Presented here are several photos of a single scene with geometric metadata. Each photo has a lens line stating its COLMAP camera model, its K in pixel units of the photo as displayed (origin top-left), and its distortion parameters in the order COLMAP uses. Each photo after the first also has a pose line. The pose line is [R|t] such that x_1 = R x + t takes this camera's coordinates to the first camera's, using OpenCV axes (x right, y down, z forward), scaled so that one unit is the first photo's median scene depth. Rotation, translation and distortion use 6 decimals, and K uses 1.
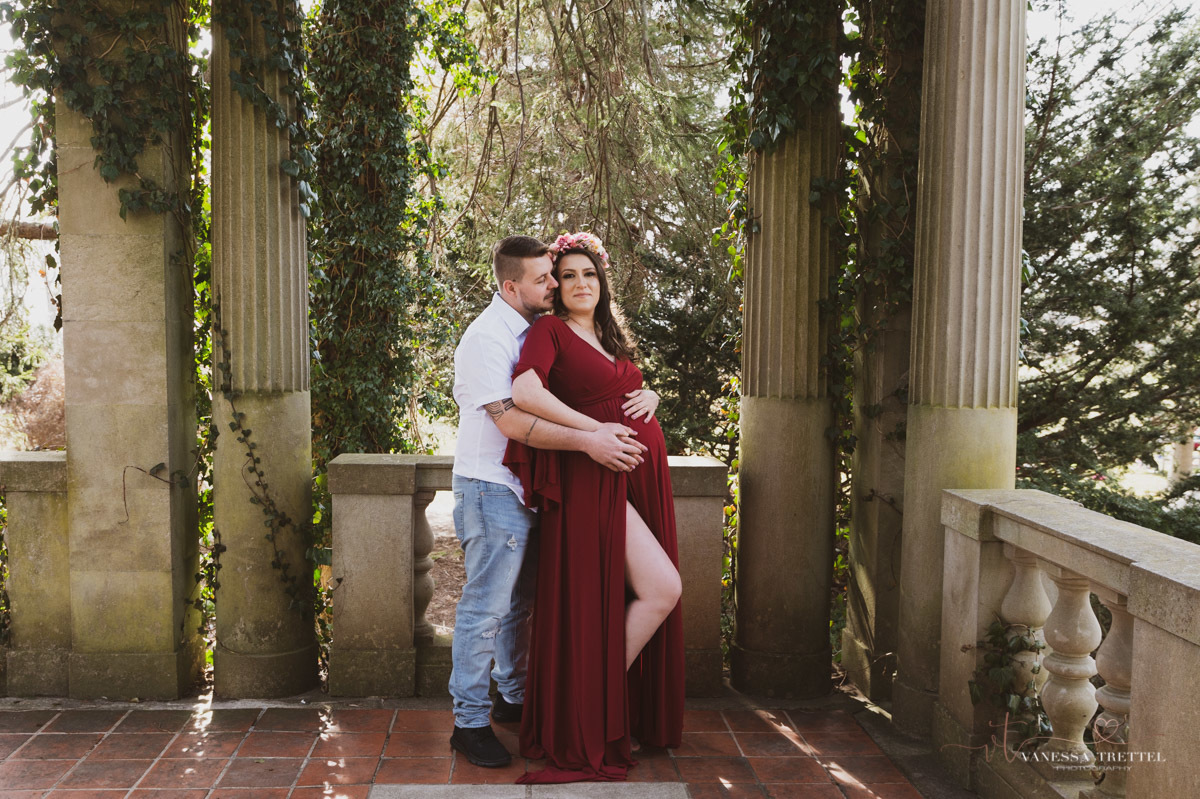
lens RADIAL K [[1204.5, 0, 572.8], [0, 1204.5, 436.6], [0, 0, 1]] dist [0.011887, 0.000000]
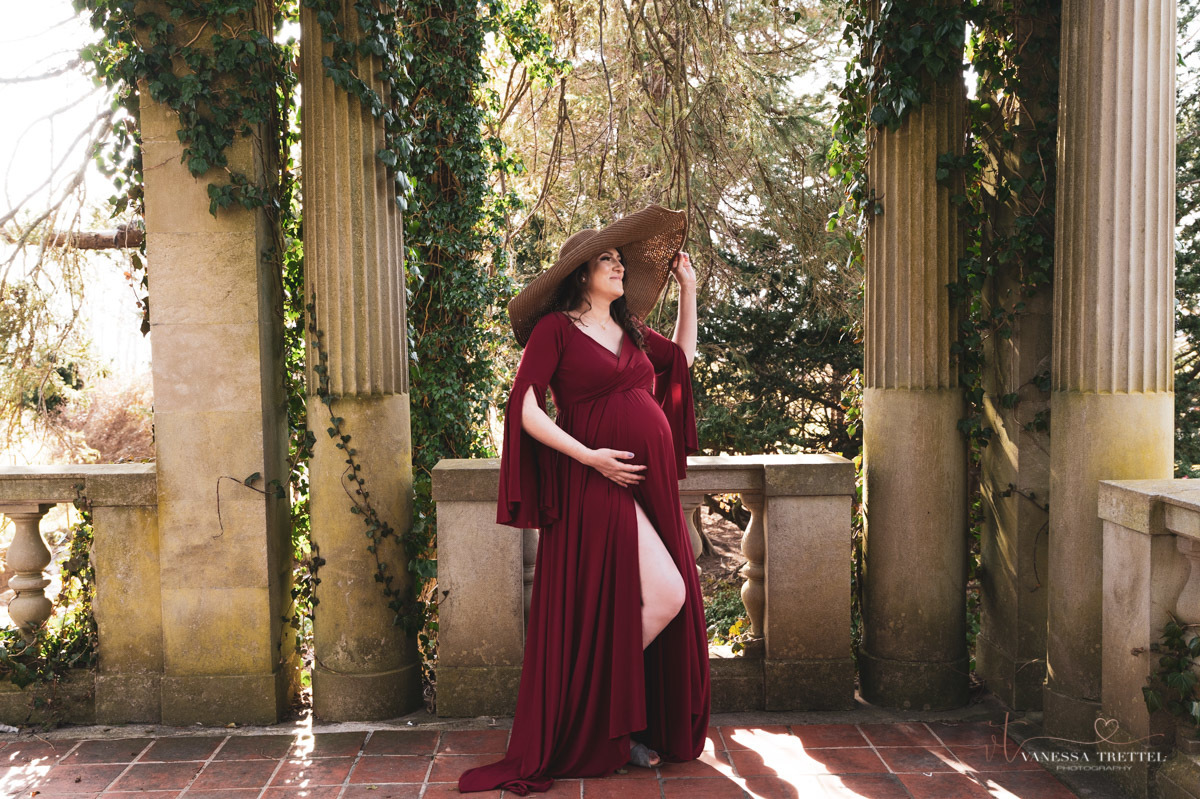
lens RADIAL K [[1245.1, 0, 609.6], [0, 1245.1, 423.1], [0, 0, 1]] dist [0.039070, 0.000000]
pose [[0.999616, -0.022910, -0.015571, -0.048037], [0.022616, 0.999568, -0.018787, 0.007786], [0.015995, 0.018428, 0.999702, 0.024494]]
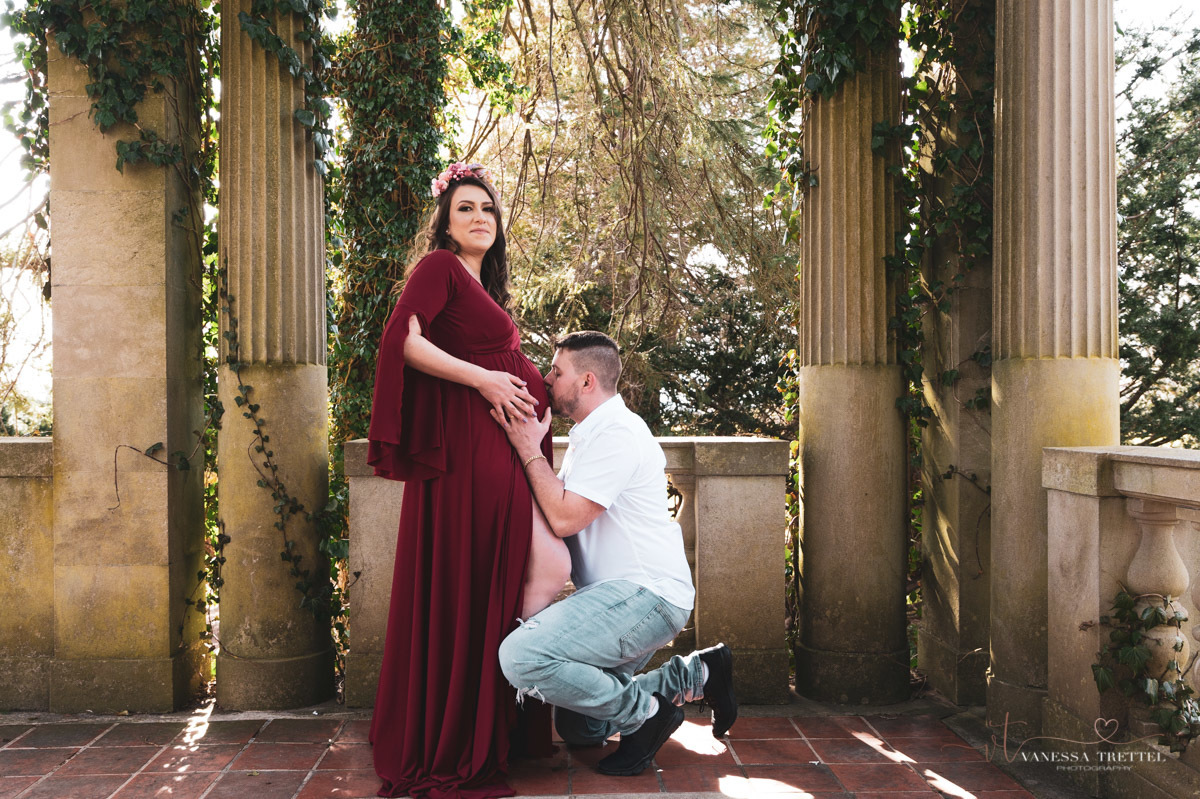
lens RADIAL K [[1154.2, 0, 600.6], [0, 1154.2, 400.5], [0, 0, 1]] dist [0.018698, 0.000000]
pose [[0.999904, -0.012800, -0.005245, -0.007442], [0.012321, 0.996468, -0.083068, 0.065951], [0.006290, 0.082996, 0.996530, 0.141015]]
